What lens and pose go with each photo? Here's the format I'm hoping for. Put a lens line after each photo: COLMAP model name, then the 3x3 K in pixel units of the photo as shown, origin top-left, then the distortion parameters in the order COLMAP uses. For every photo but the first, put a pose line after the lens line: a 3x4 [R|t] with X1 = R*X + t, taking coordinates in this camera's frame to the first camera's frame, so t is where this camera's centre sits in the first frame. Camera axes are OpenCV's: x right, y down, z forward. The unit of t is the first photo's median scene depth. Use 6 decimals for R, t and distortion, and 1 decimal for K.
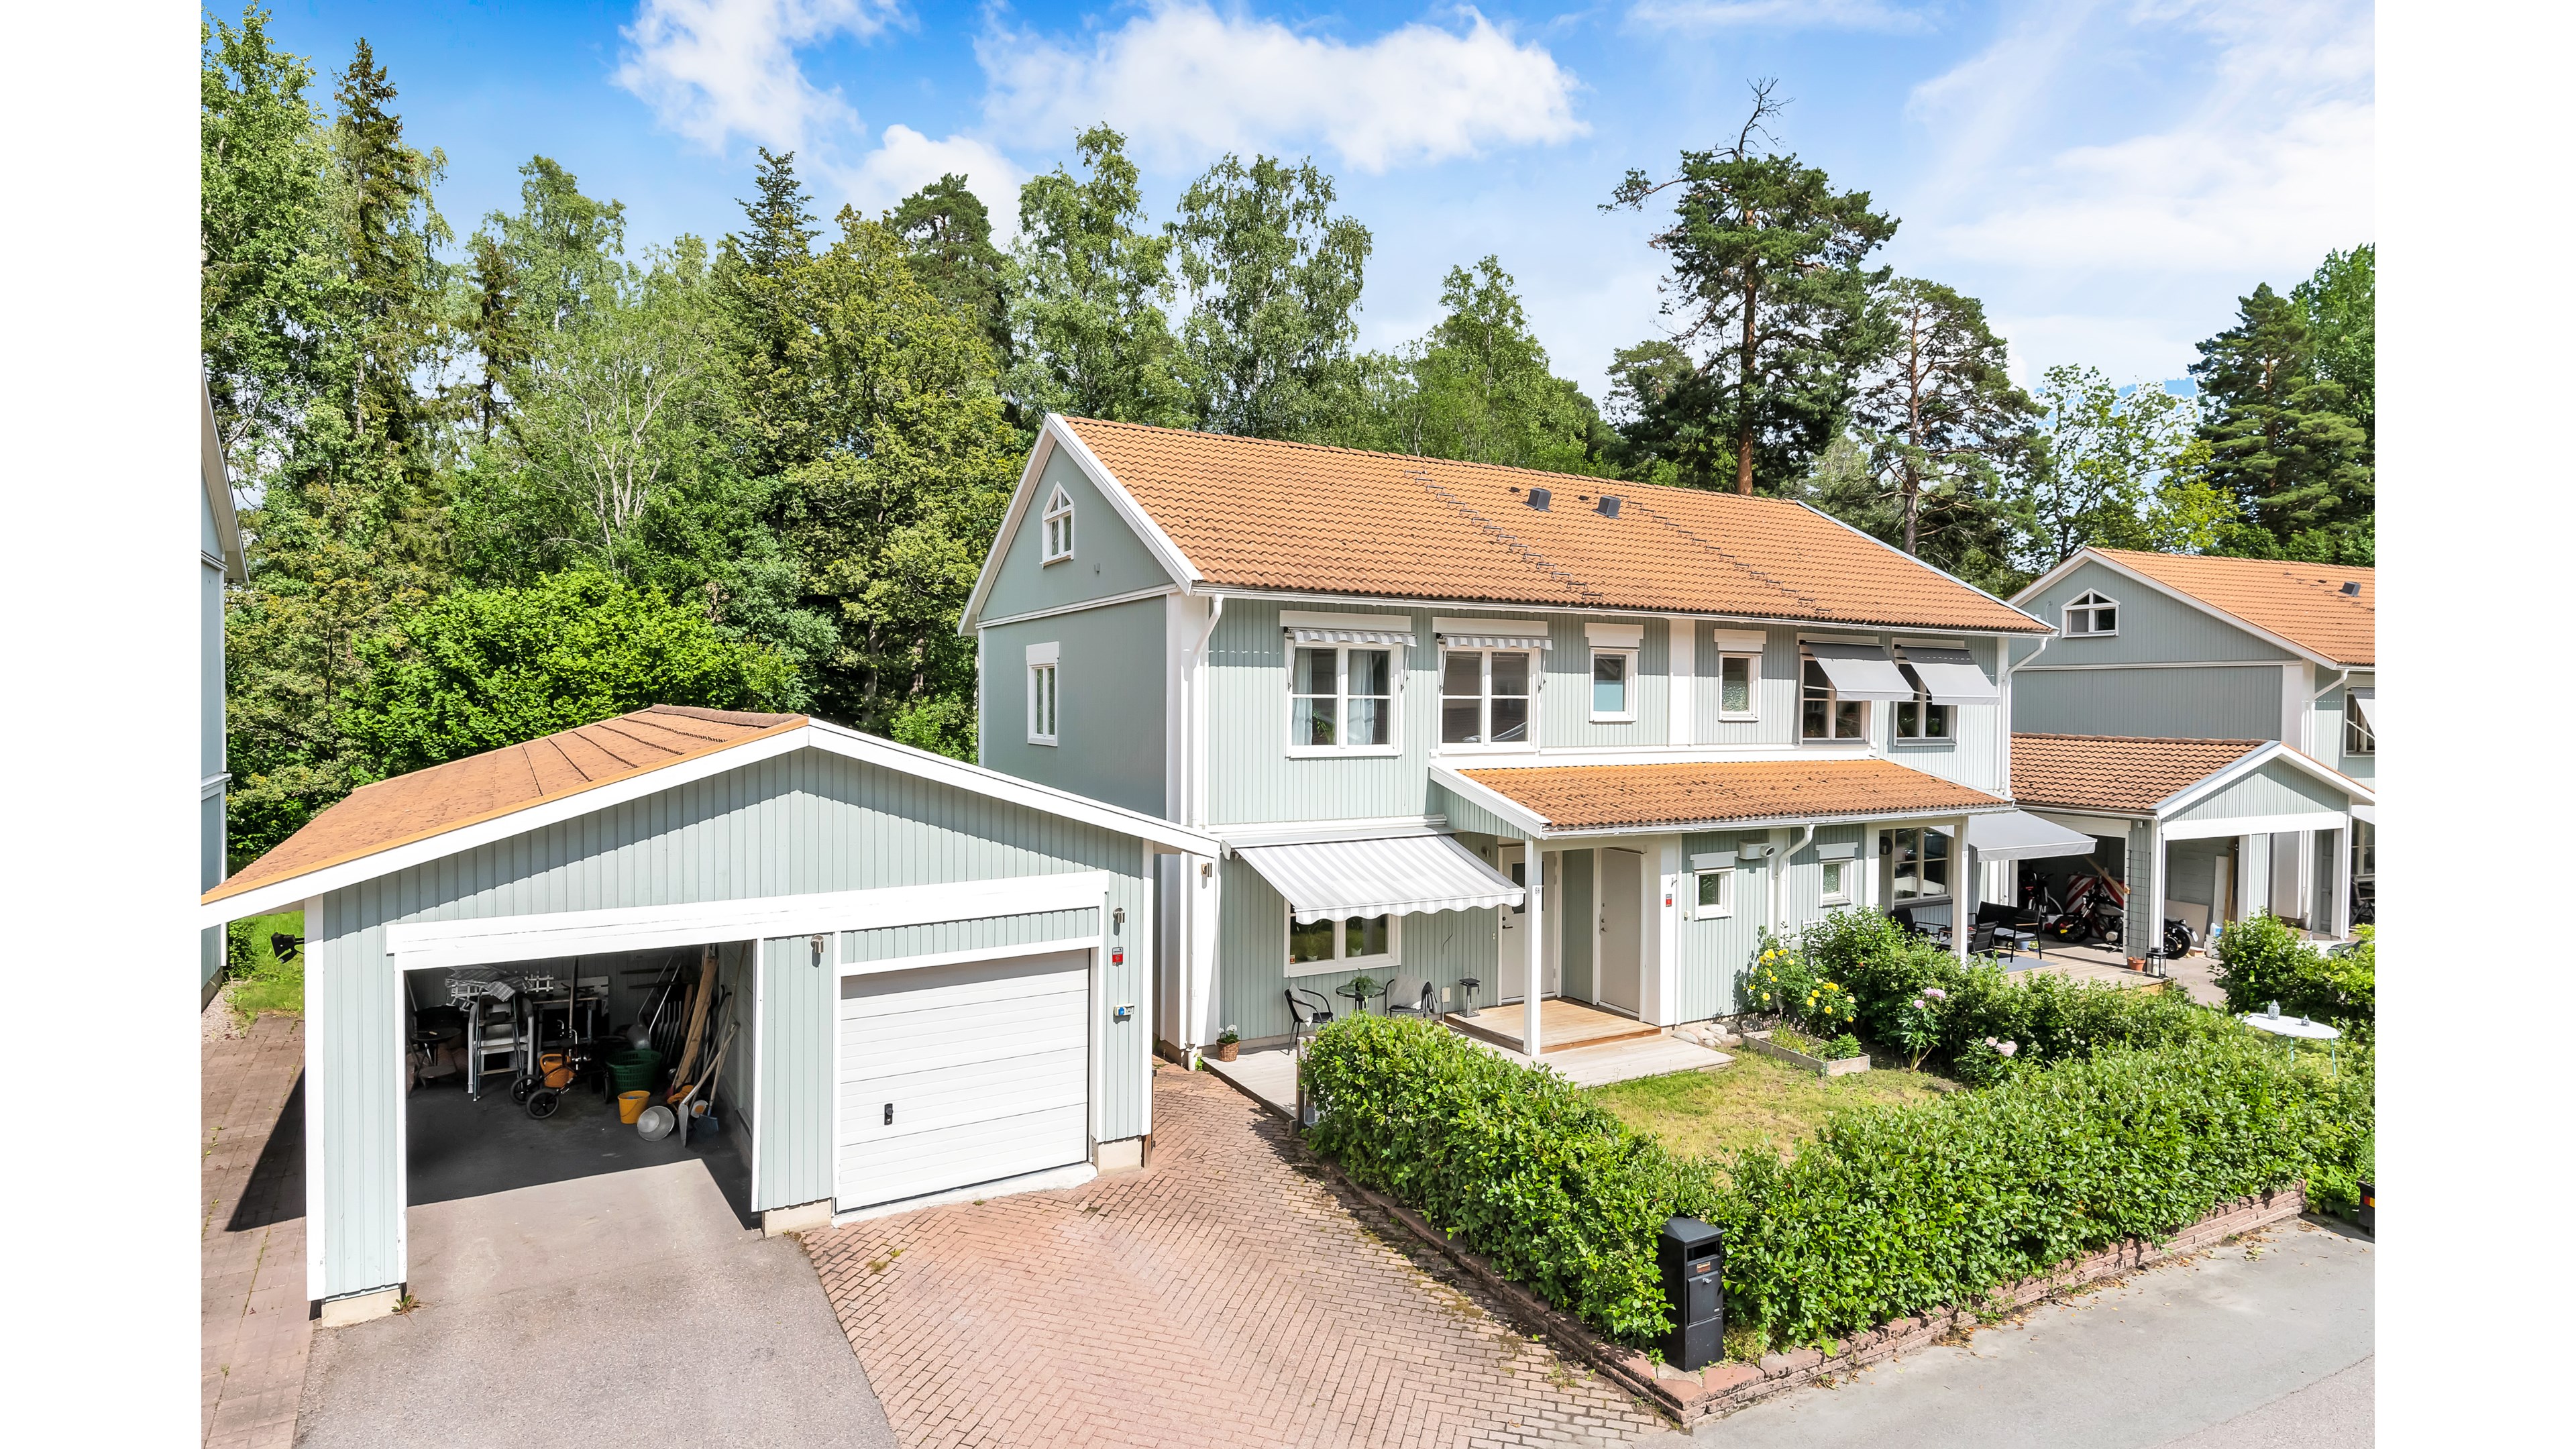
lens RADIAL K [[1305.5, 0, 1282.7], [0, 1305.5, 709.2], [0, 0, 1]] dist [0.003449, -0.000701]
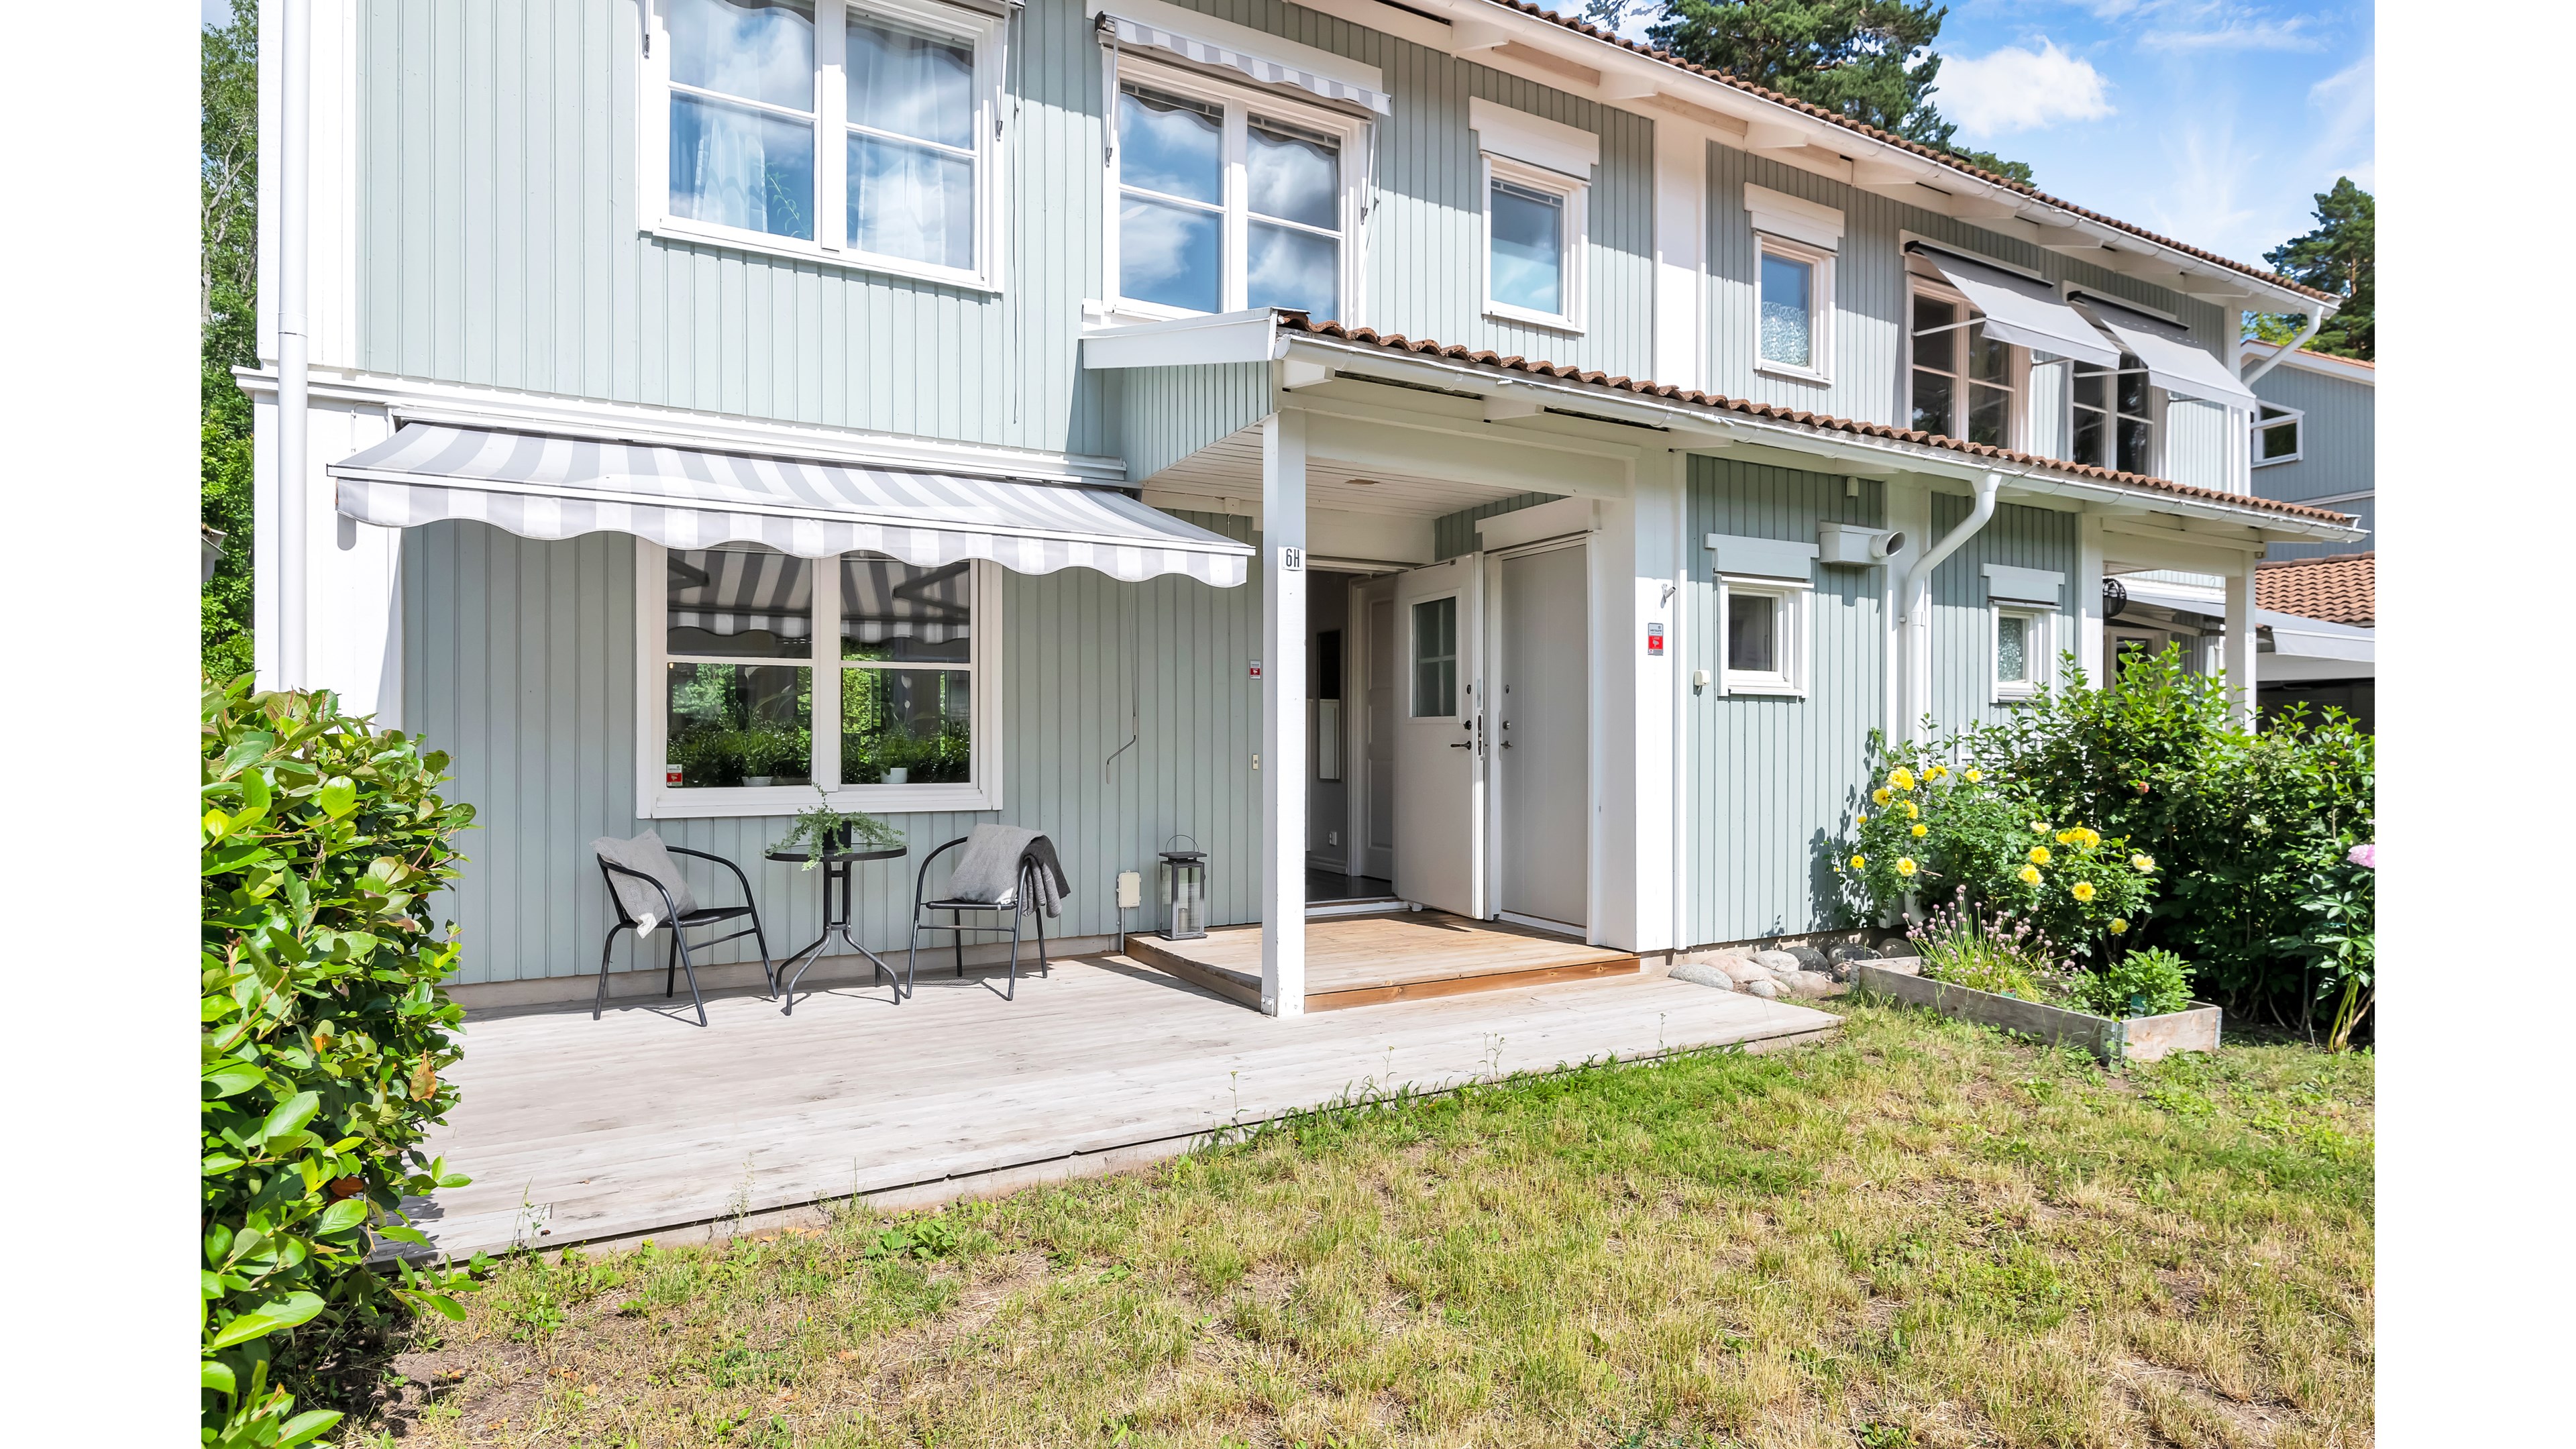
lens RADIAL K [[1305.5, 0, 1289.6], [0, 1305.5, 739.1], [0, 0, 1]] dist [0.003449, -0.000701]
pose [[0.999910, -0.006442, 0.011780, 0.175872], [0.006551, 0.999936, -0.009275, 0.177806], [-0.011720, 0.009351, 0.999888, 0.592304]]
